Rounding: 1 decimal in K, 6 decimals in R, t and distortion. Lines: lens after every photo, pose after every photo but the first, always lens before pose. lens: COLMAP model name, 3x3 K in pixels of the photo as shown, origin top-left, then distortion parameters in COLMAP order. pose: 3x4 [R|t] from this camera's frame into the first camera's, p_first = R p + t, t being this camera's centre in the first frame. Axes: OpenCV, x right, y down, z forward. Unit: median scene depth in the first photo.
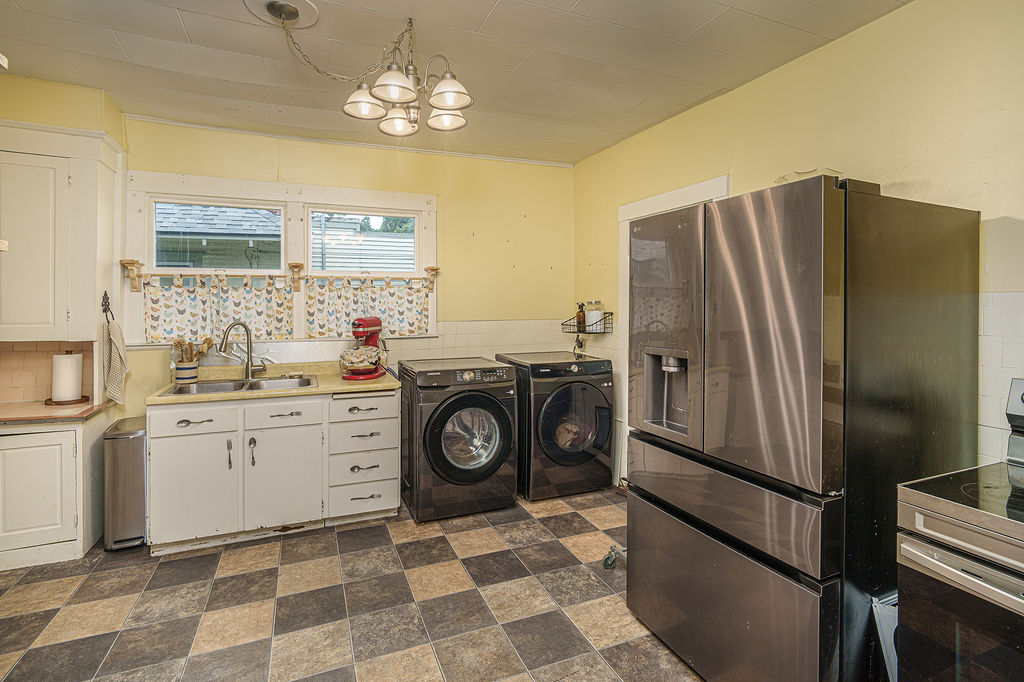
lens RADIAL K [[495.4, 0, 512.2], [0, 495.4, 306.9], [0, 0, 1]] dist [-0.006024, 0.002733]
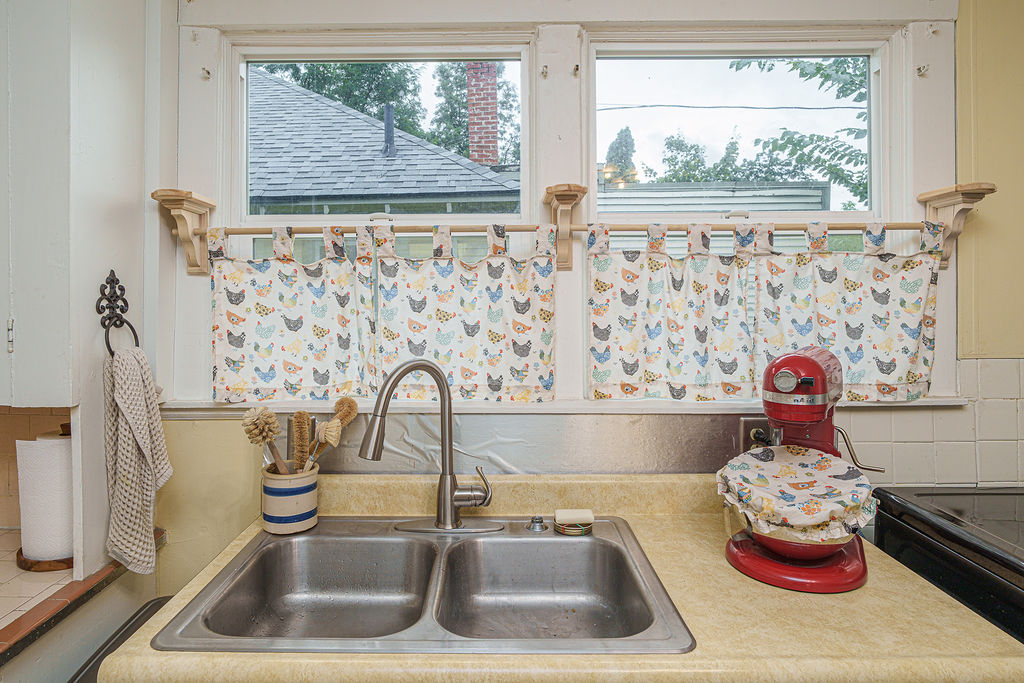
lens RADIAL K [[495.4, 0, 493.5], [0, 495.4, 300.9], [0, 0, 1]] dist [-0.006024, 0.002733]
pose [[0.923551, 0.001996, -0.383471, -0.358128], [-0.001662, 0.999998, 0.001203, -0.009139], [0.383472, -0.000474, 0.923552, 0.672884]]
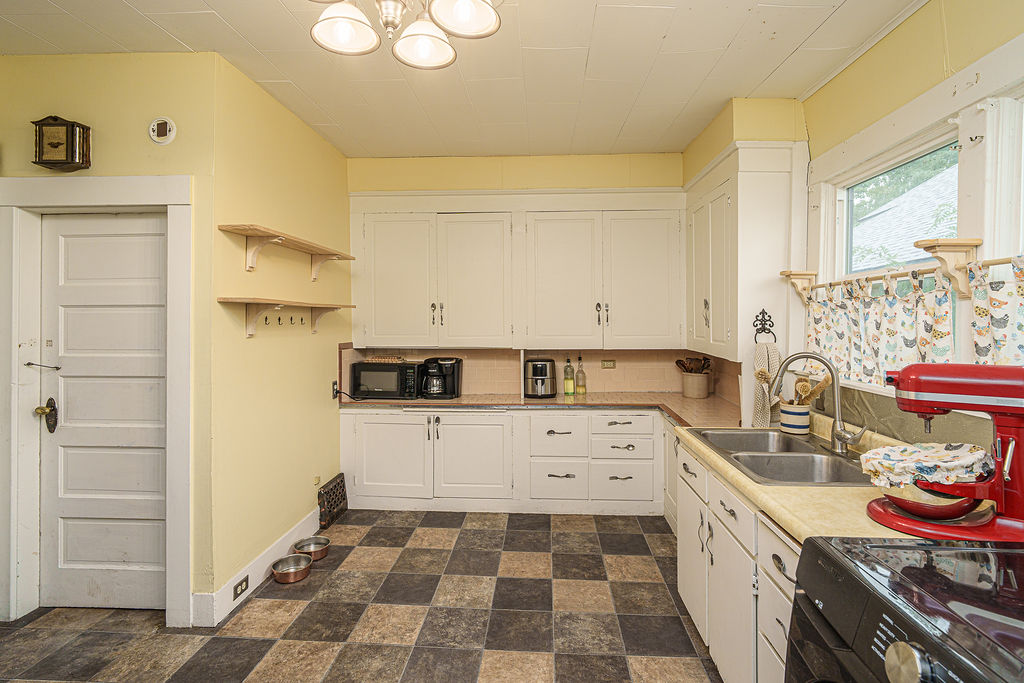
lens RADIAL K [[495.4, 0, 514.4], [0, 495.4, 320.7], [0, 0, 1]] dist [-0.006024, 0.002733]
pose [[-0.420274, -0.001516, -0.907396, 0.165110], [-0.010296, 0.999942, 0.003098, -0.008643], [0.907339, 0.010645, -0.420265, 0.845103]]
